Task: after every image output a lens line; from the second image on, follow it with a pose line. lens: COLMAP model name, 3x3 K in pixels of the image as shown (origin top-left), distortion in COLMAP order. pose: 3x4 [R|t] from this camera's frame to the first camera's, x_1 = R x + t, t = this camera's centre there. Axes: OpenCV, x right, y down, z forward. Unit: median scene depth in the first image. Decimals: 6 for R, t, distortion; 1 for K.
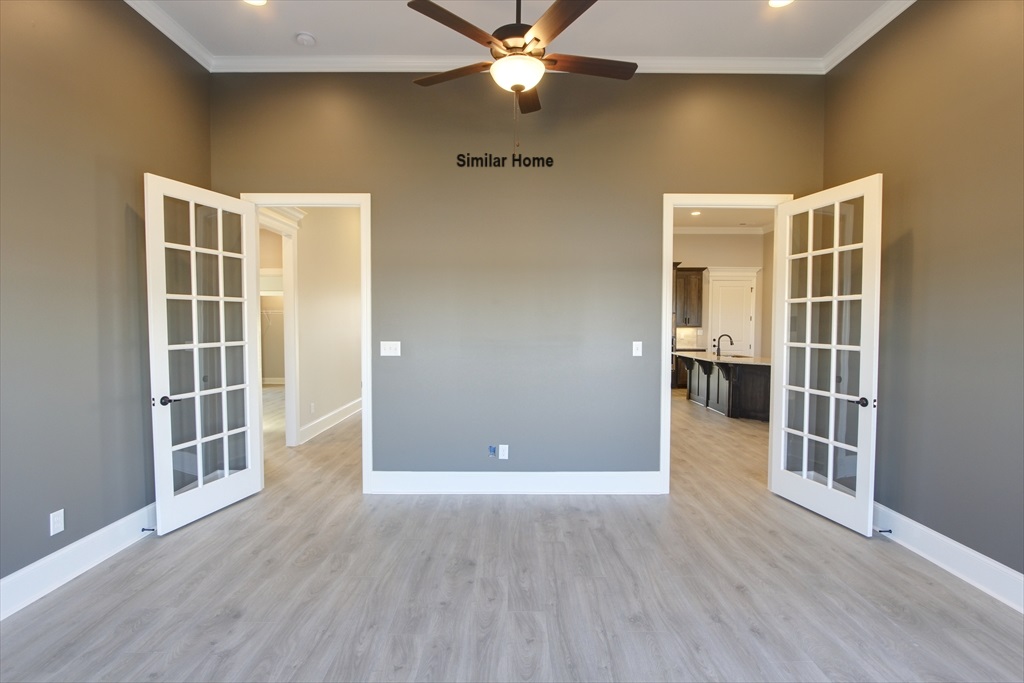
lens RADIAL K [[480.0, 0, 509.9], [0, 480.0, 340.9], [0, 0, 1]] dist [-0.017705, 0.000349]
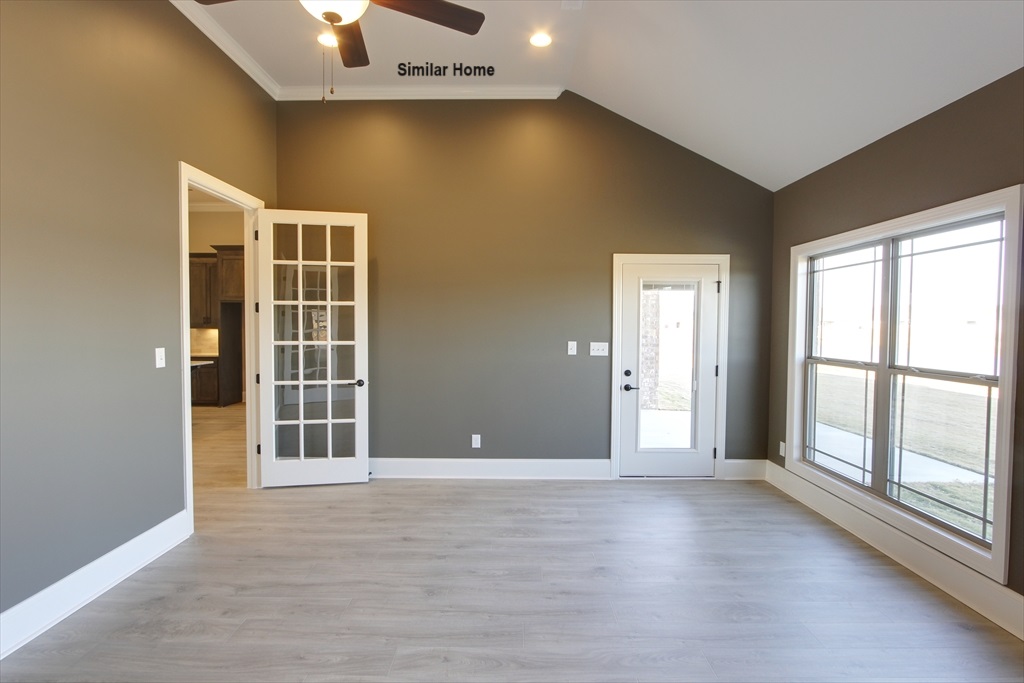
lens RADIAL K [[480.0, 0, 509.9], [0, 480.0, 340.9], [0, 0, 1]] dist [-0.017705, 0.000349]
pose [[0.019547, -0.034859, 0.999201, -0.574656], [0.035267, 0.998794, 0.034155, -0.019443], [-0.999187, 0.034571, 0.020752, 0.544491]]
